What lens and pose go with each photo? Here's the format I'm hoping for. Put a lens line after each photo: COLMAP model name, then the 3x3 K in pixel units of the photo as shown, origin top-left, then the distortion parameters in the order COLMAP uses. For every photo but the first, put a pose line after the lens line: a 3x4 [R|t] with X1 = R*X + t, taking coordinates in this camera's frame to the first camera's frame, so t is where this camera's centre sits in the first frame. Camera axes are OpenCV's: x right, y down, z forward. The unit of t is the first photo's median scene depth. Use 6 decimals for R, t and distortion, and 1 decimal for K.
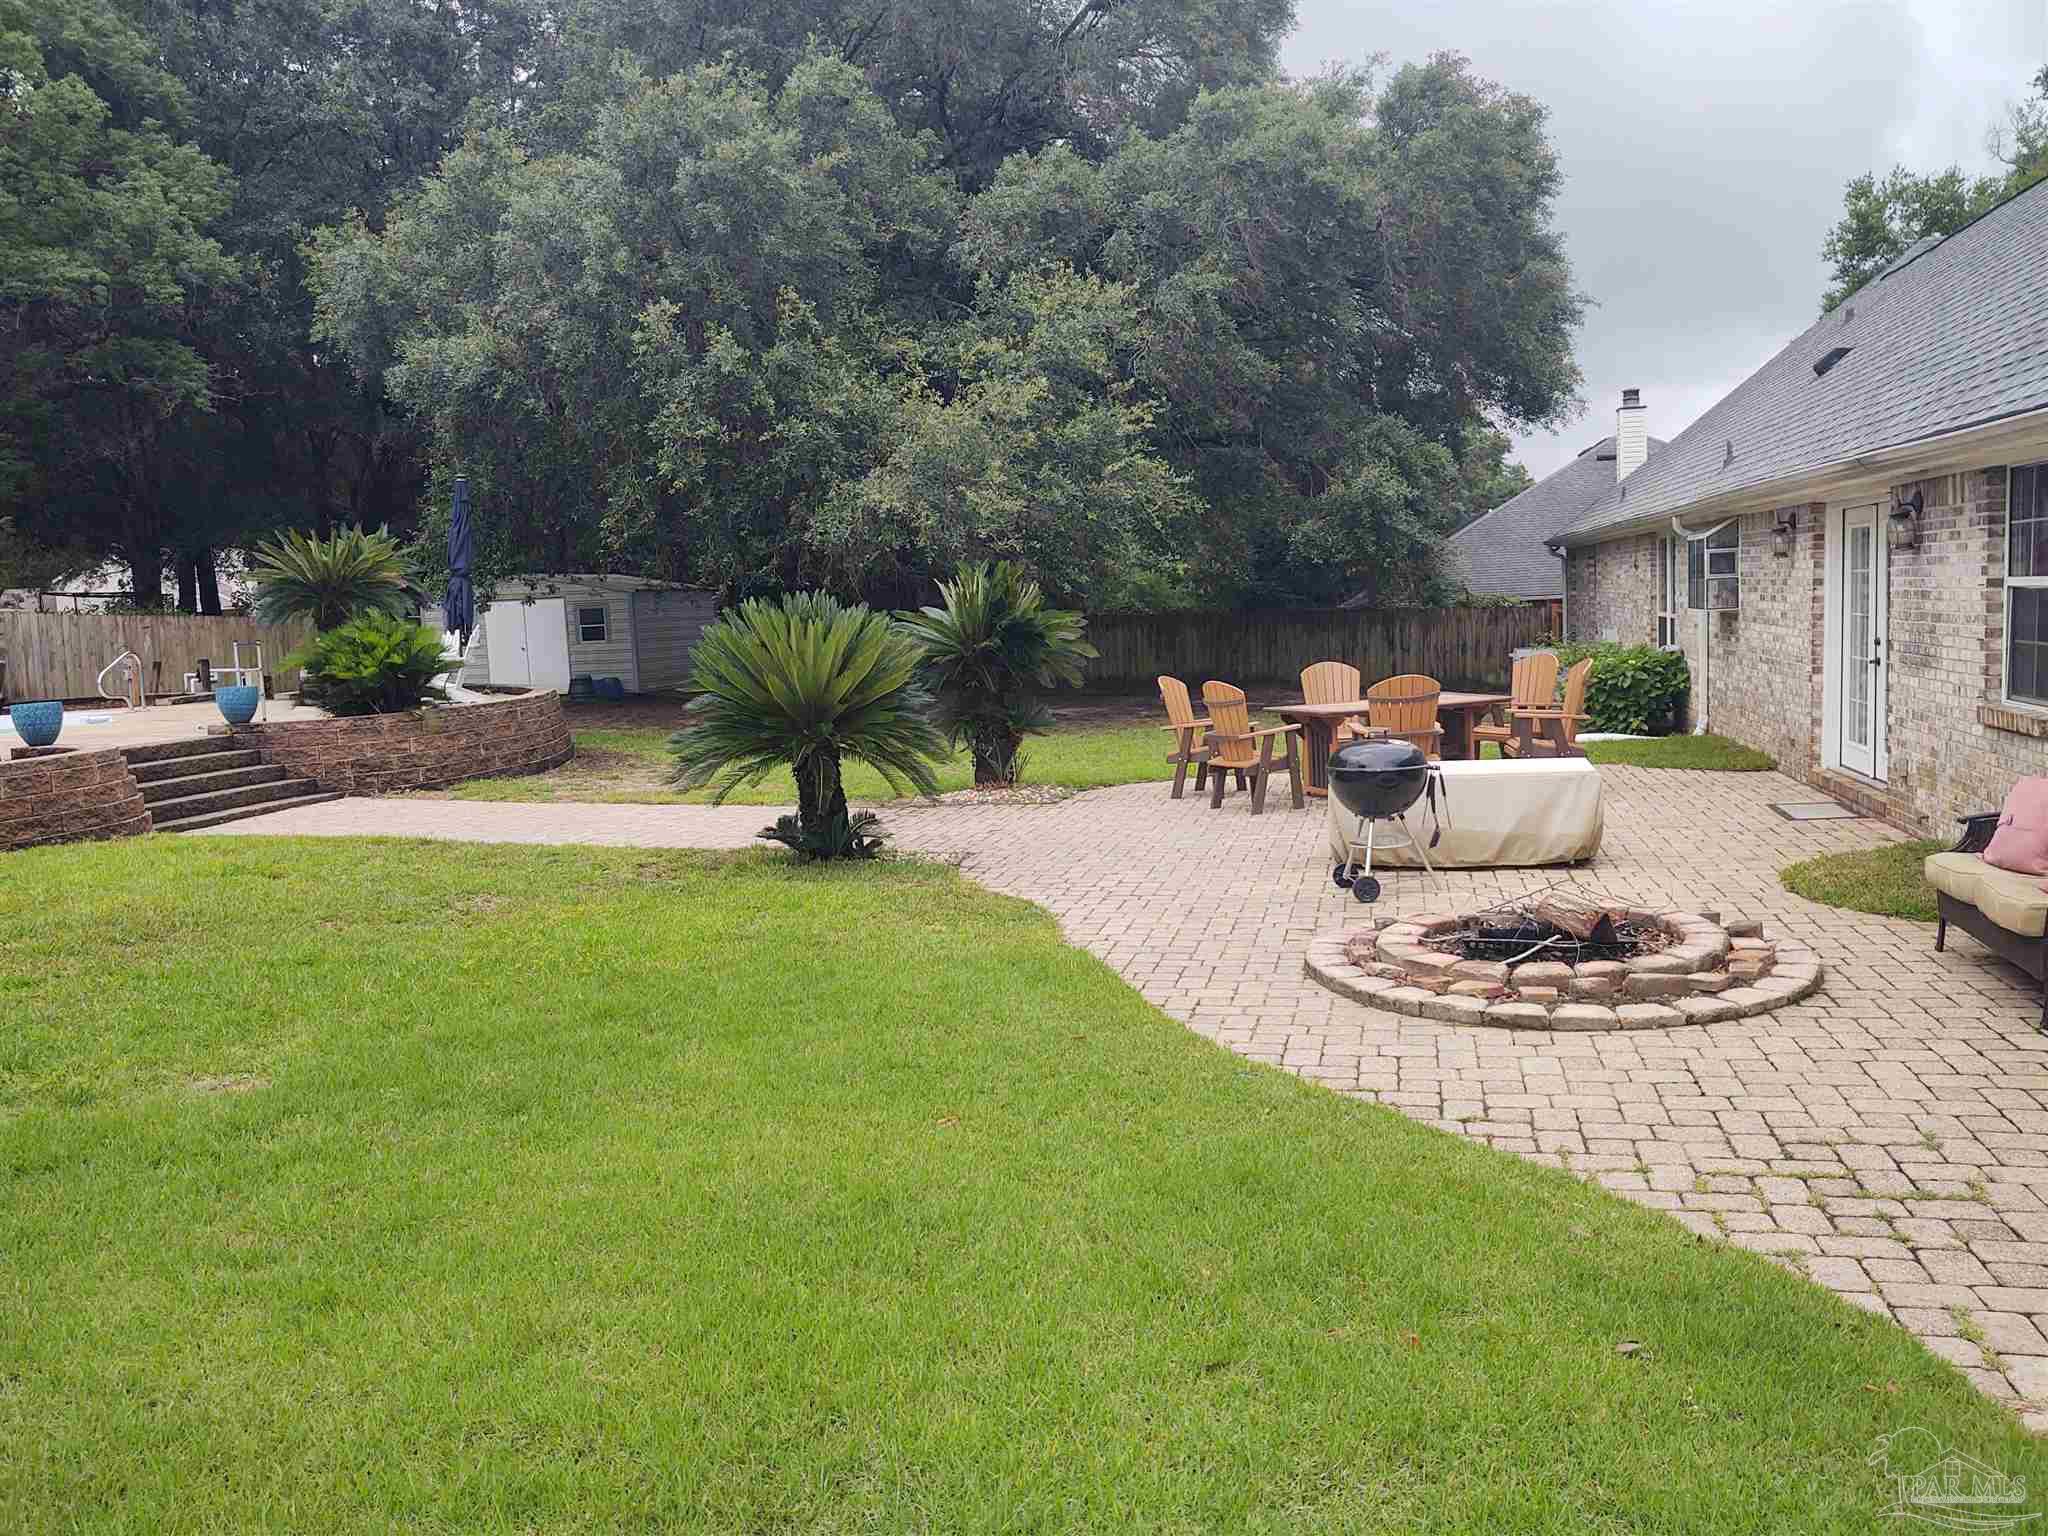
lens RADIAL K [[1563.8, 0, 1023.5], [0, 1563.8, 758.1], [0, 0, 1]] dist [0.033909, -0.062499]
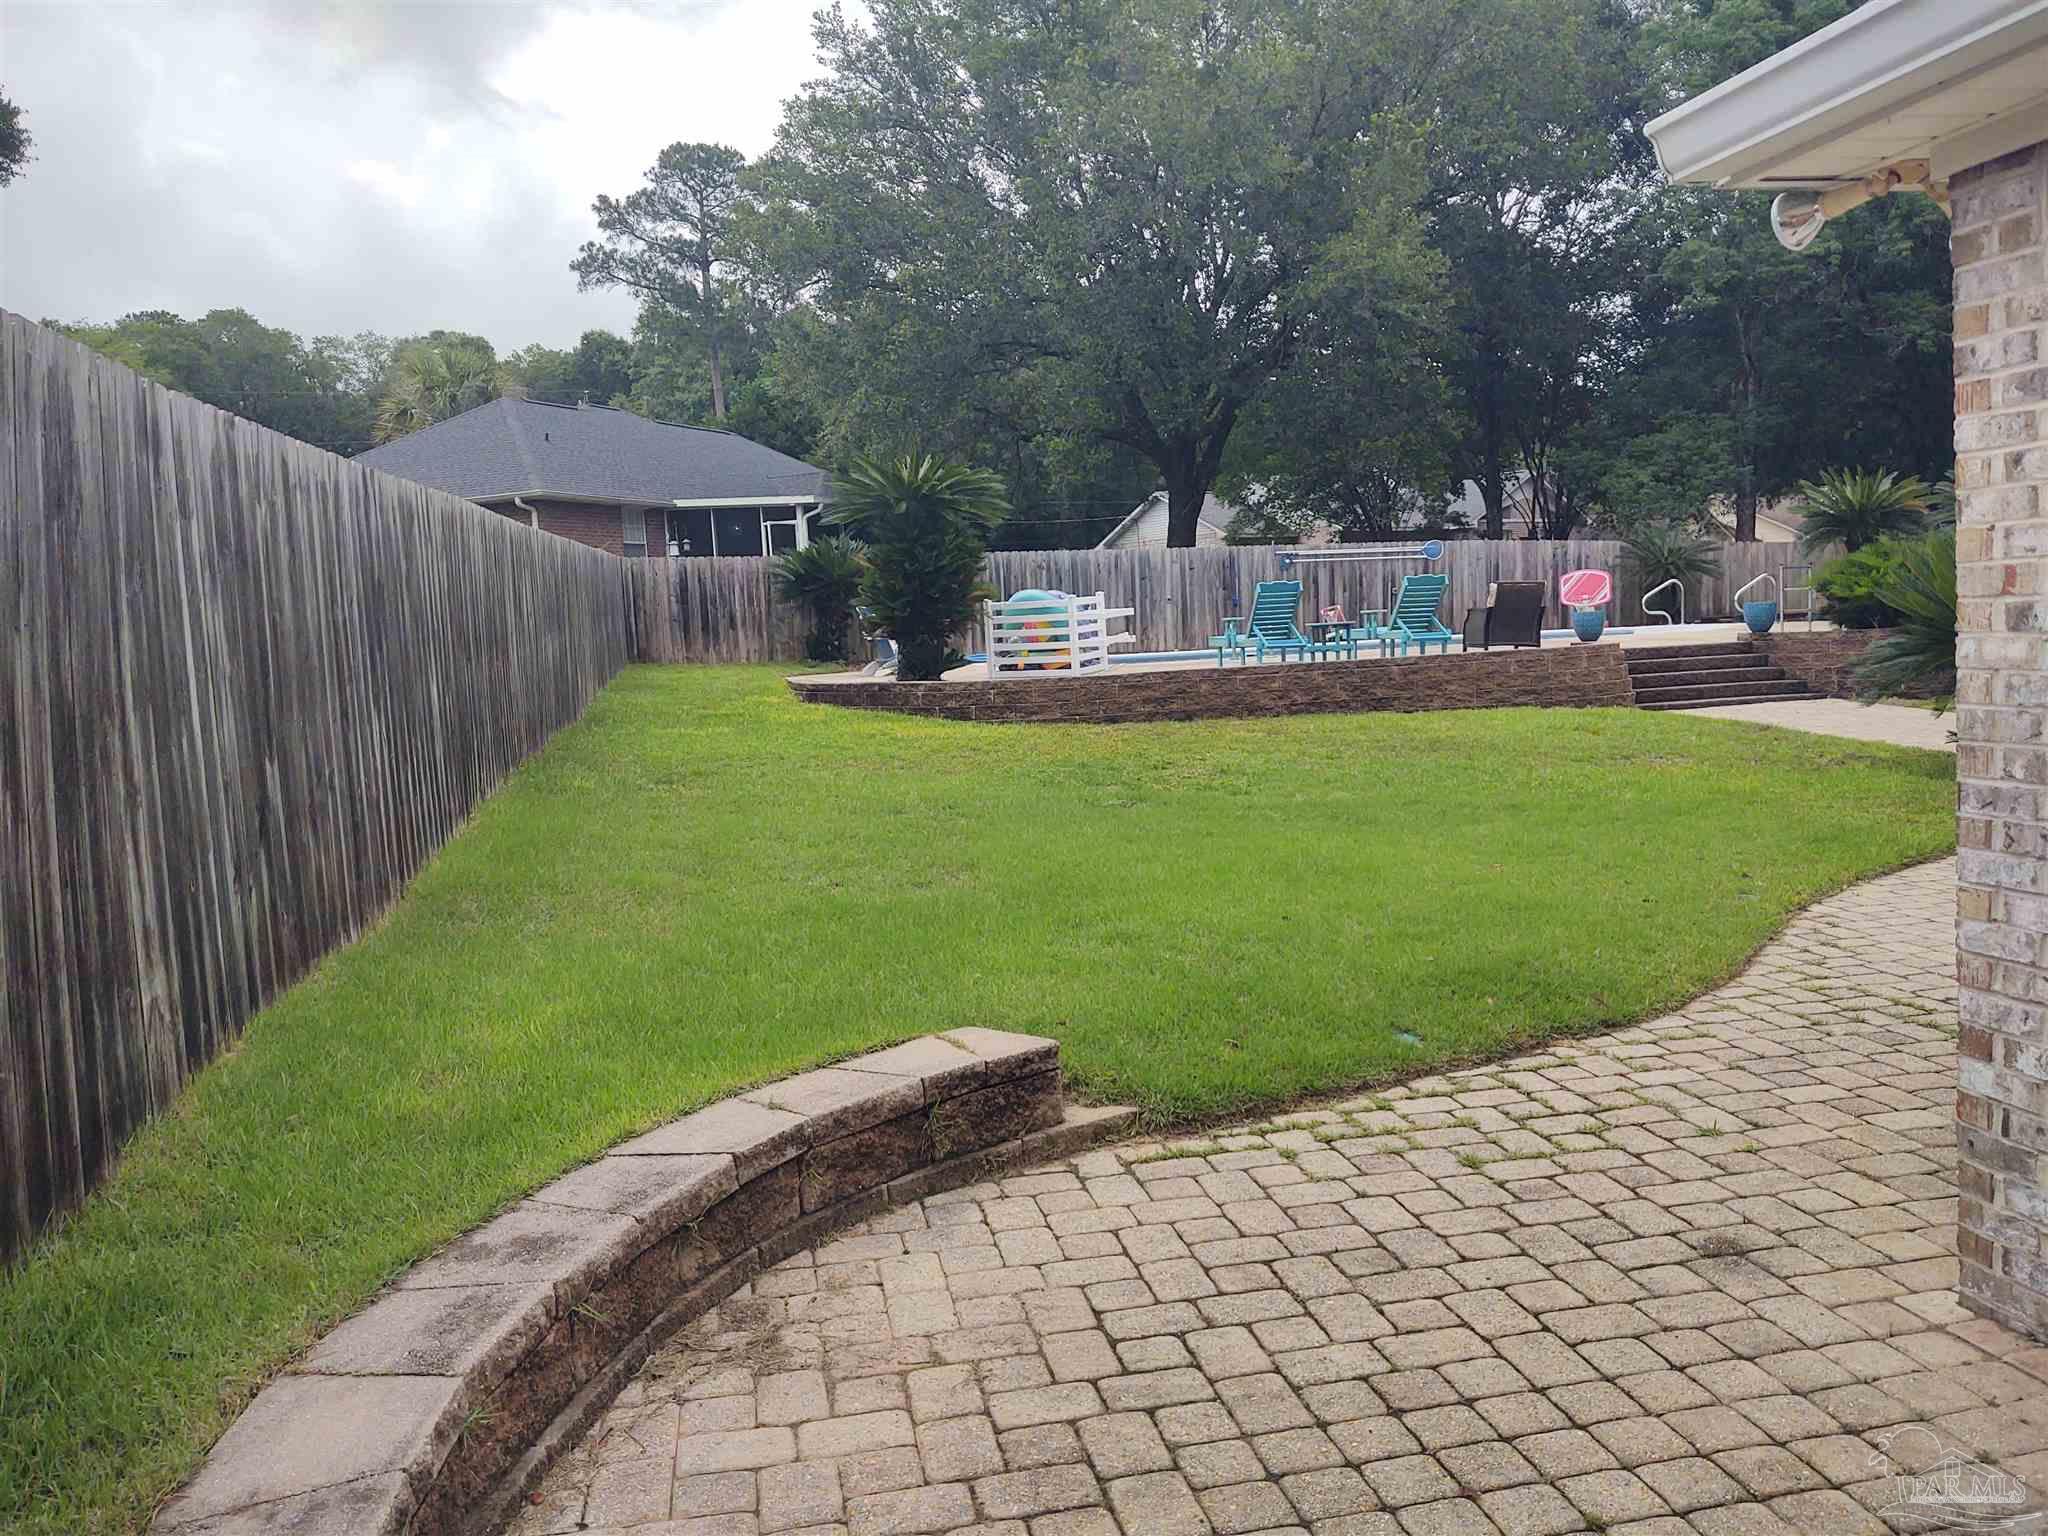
lens RADIAL K [[1563.8, 0, 1019.3], [0, 1563.8, 766.1], [0, 0, 1]] dist [0.033909, -0.062499]
pose [[0.416155, 0.104985, -0.903213, 0.373412], [-0.060561, 0.994307, 0.087669, 0.008991], [0.907275, 0.018216, 0.420144, -0.027805]]
